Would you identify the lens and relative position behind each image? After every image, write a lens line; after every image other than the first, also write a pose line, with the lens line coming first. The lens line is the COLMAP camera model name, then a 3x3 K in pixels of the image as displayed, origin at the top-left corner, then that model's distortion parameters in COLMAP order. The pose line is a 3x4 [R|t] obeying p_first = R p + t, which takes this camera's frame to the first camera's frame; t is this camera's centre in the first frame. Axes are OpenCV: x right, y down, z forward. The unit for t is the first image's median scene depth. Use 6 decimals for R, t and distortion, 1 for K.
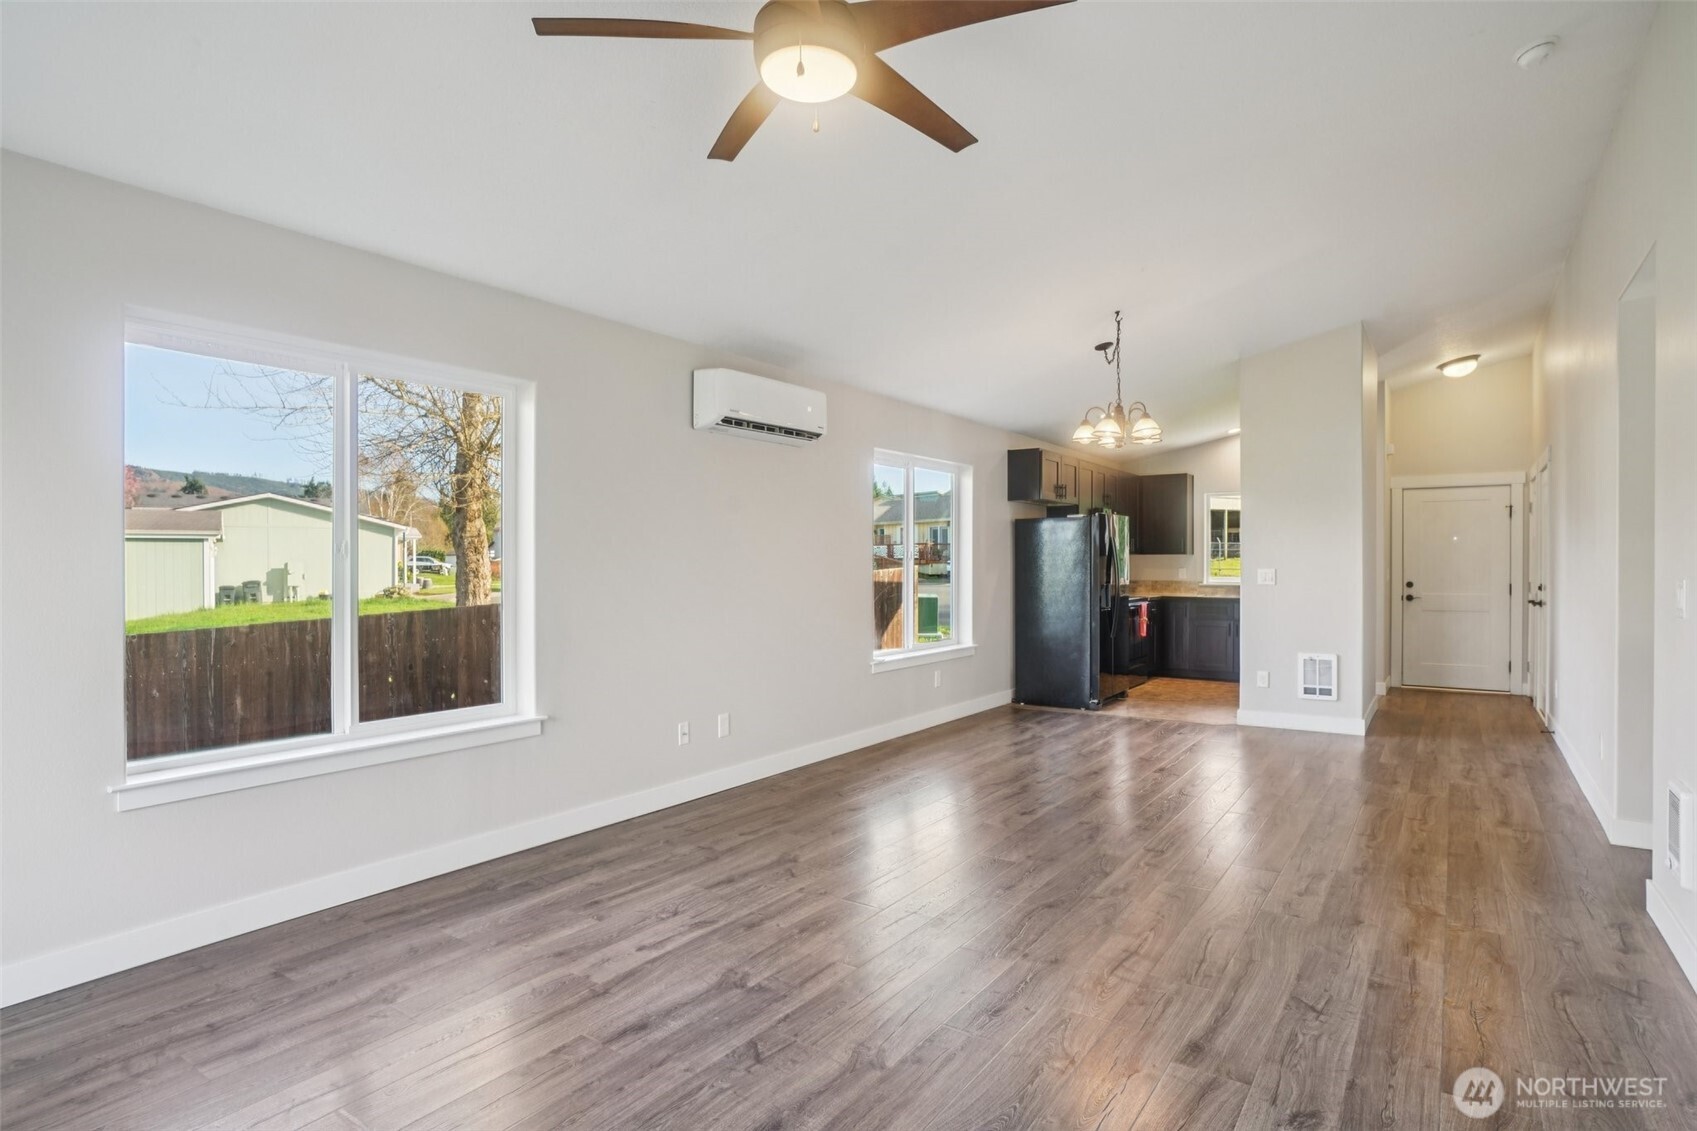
lens RADIAL K [[892.9, 0, 823.1], [0, 892.9, 565.7], [0, 0, 1]] dist [-0.027151, 0.004906]
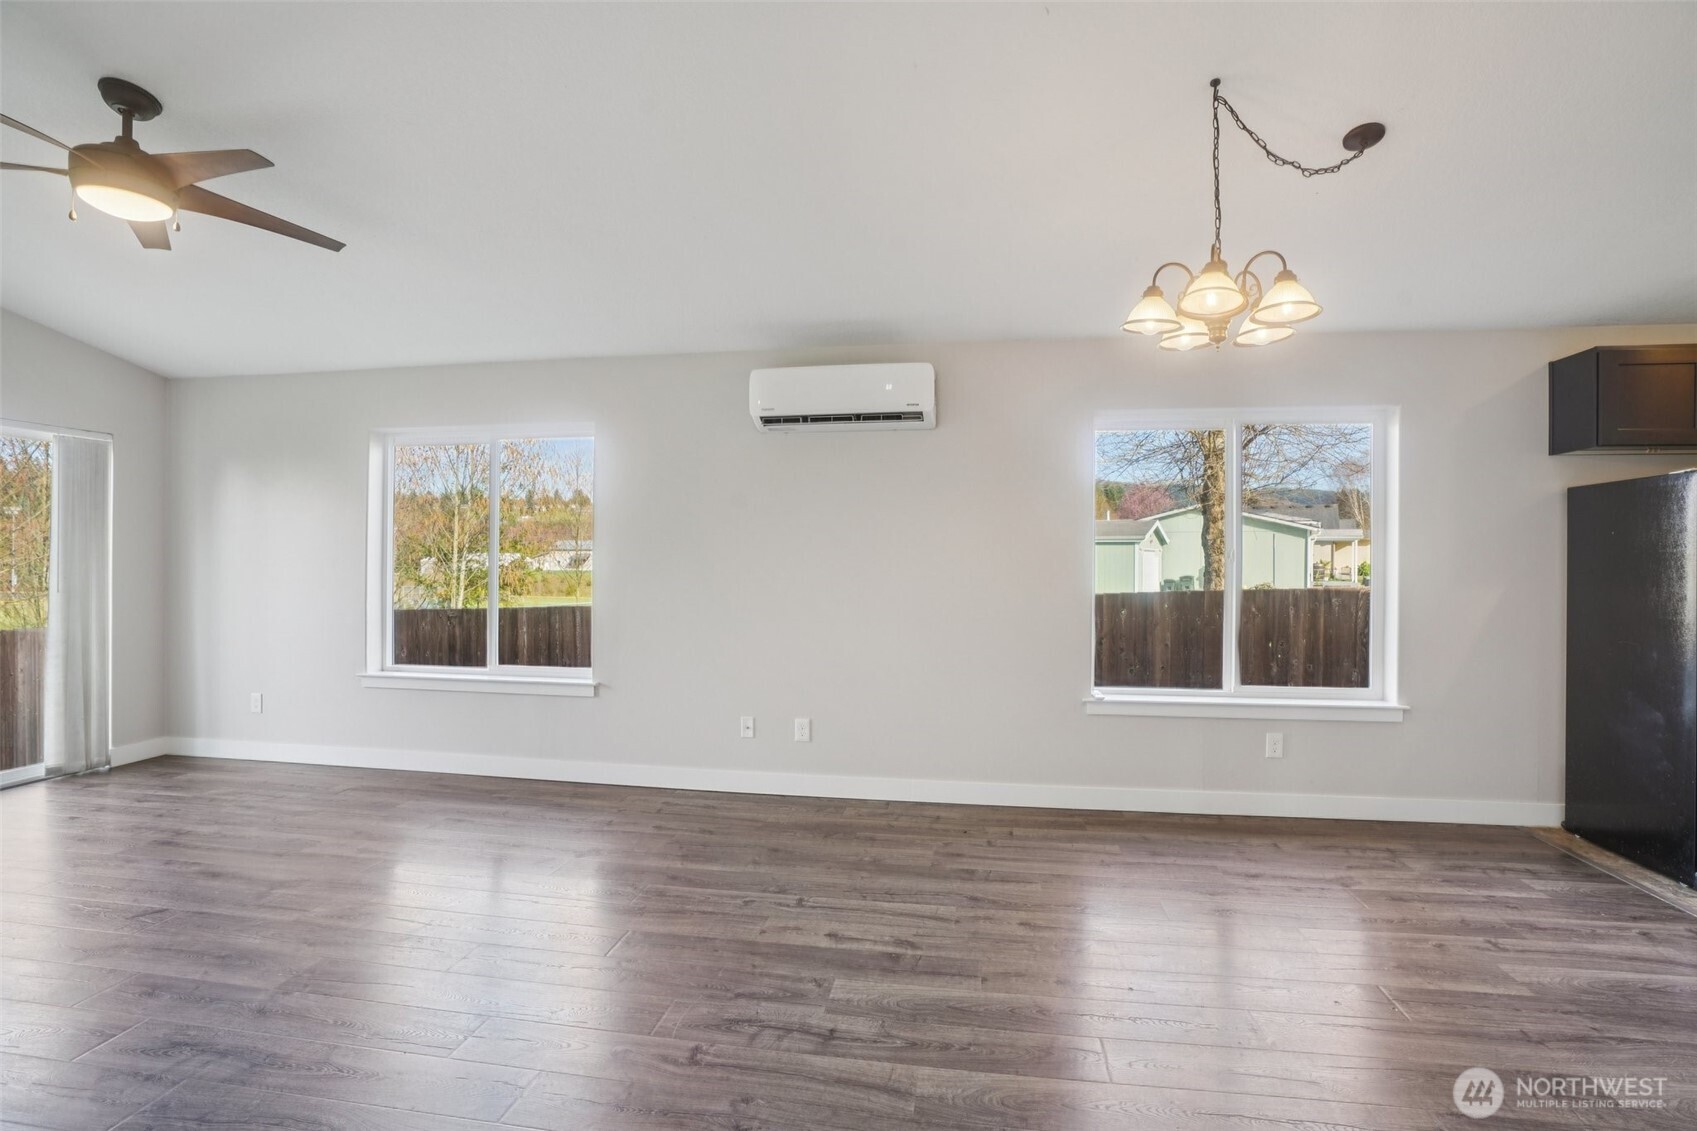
lens RADIAL K [[792.0, 0, 872.2], [0, 792.0, 551.8], [0, 0, 1]] dist [-0.052264, 0.014476]
pose [[0.459360, -0.004860, -0.888237, 0.794747], [-0.010054, 0.999893, -0.010670, -0.008304], [0.888193, 0.013832, 0.459262, 0.768640]]
